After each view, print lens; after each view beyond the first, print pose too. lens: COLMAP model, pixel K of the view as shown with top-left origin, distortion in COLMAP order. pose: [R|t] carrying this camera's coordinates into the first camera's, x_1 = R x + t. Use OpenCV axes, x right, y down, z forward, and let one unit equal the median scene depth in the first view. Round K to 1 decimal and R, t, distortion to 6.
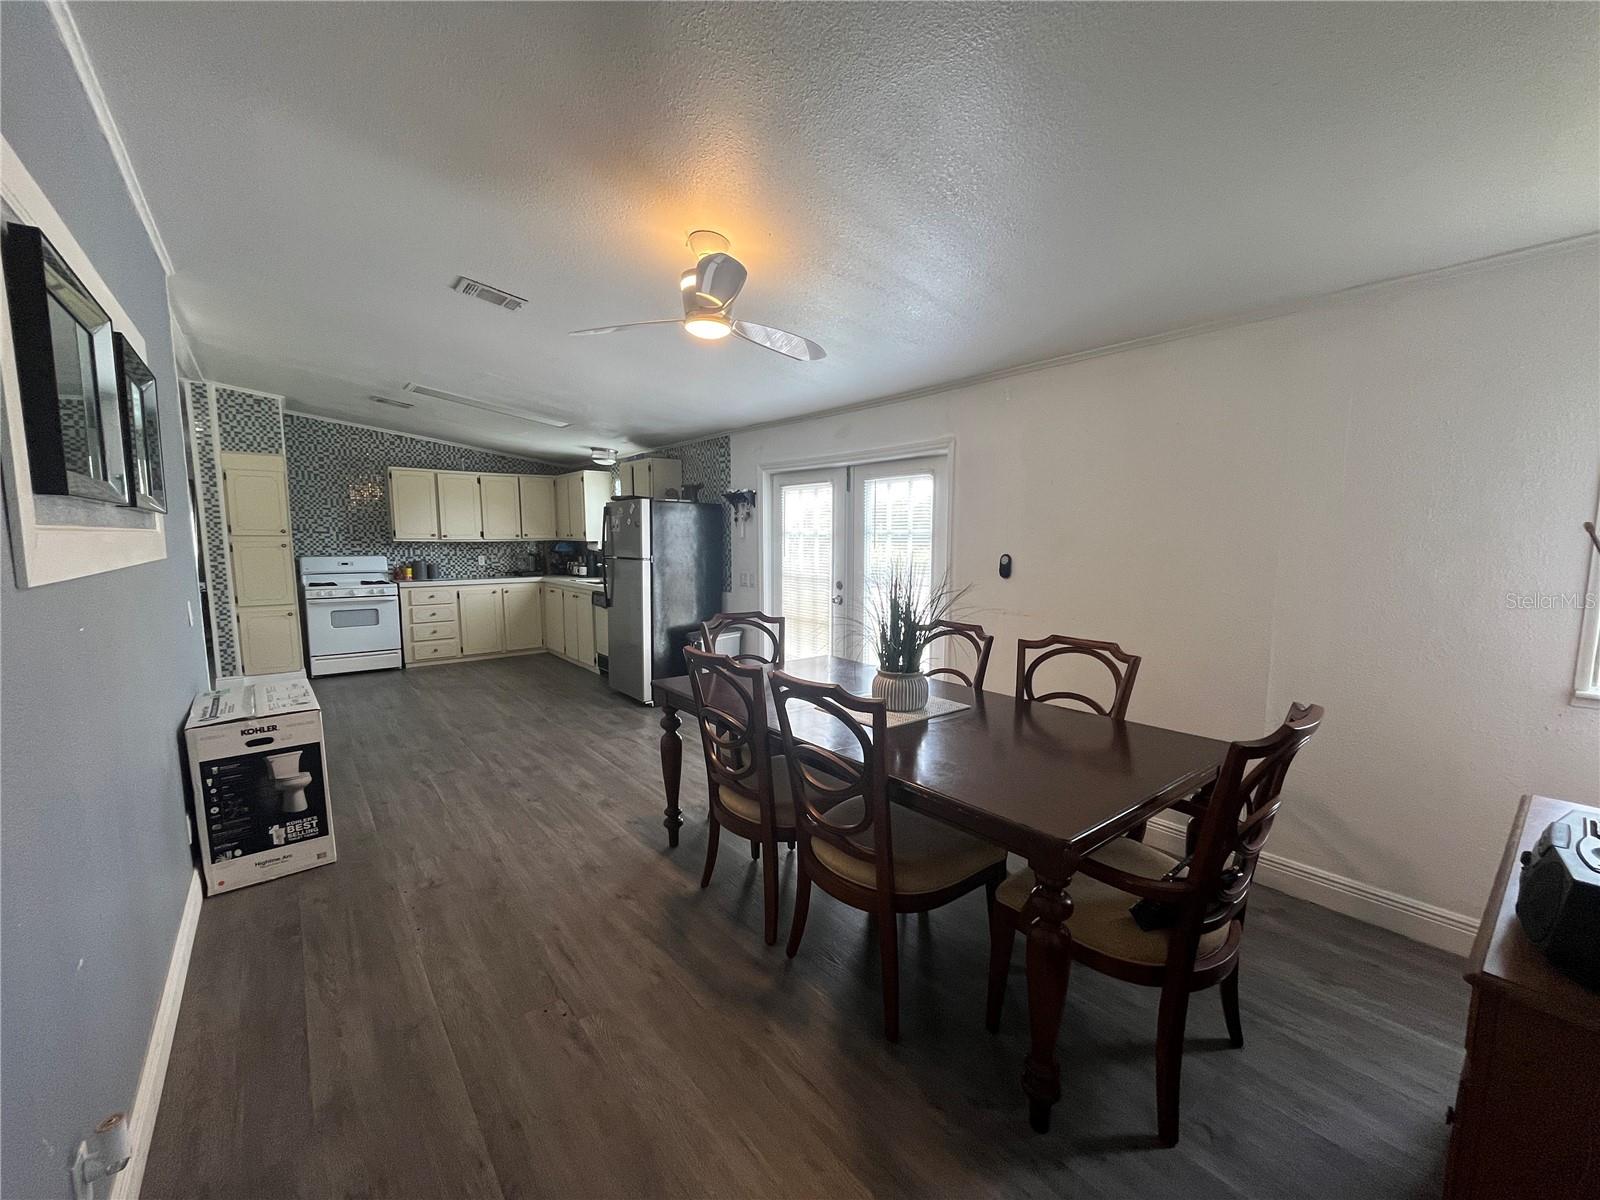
lens RADIAL K [[646.3, 0, 795.0], [0, 646.3, 608.1], [0, 0, 1]] dist [-0.001047, -0.000008]
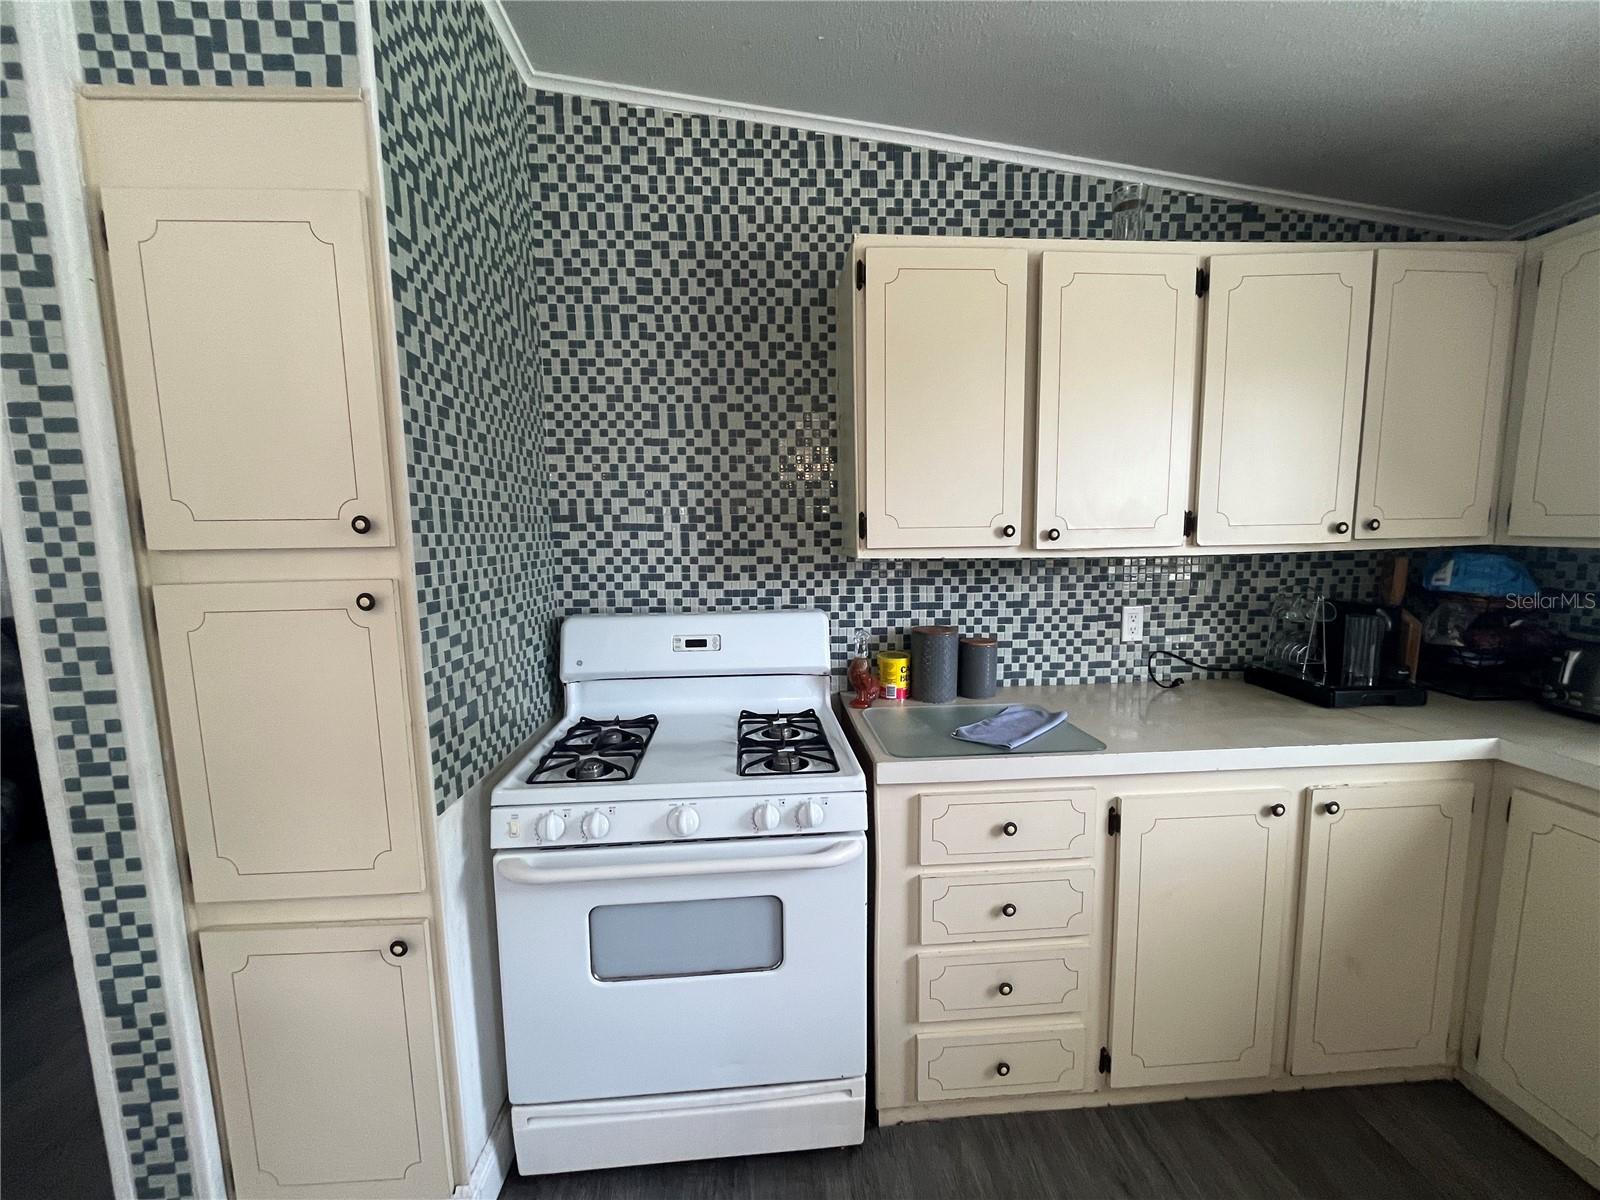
lens RADIAL K [[646.3, 0, 794.5], [0, 646.3, 607.6], [0, 0, 1]] dist [-0.001047, -0.000008]
pose [[0.818850, 0.055587, -0.571309, -0.501807], [-0.047119, 0.998450, 0.029612, -0.091580], [0.572070, 0.002671, 0.820201, 0.788842]]
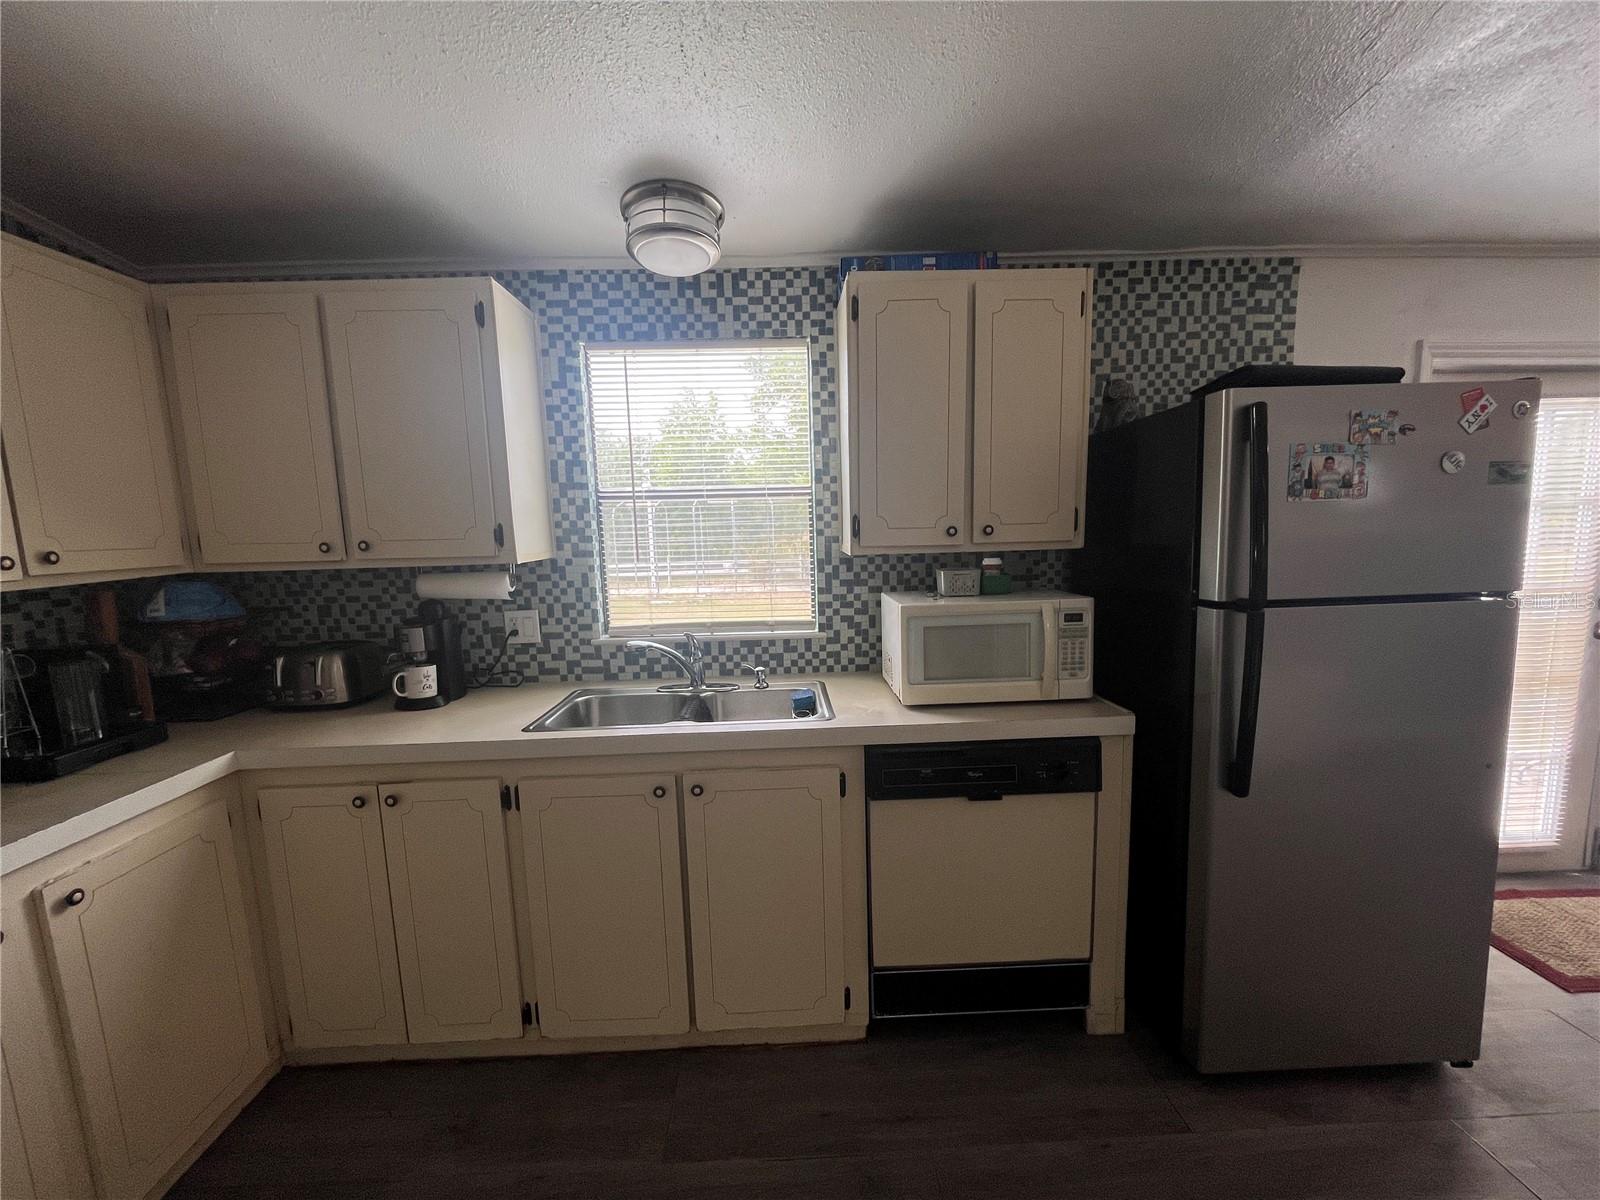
lens RADIAL K [[646.3, 0, 794.6], [0, 646.3, 608.7], [0, 0, 1]] dist [-0.001047, -0.000008]
pose [[0.604472, -0.121411, 0.787320, -0.484990], [0.121263, 0.990824, 0.059693, -0.092788], [-0.787343, 0.059390, 0.613648, 0.796278]]
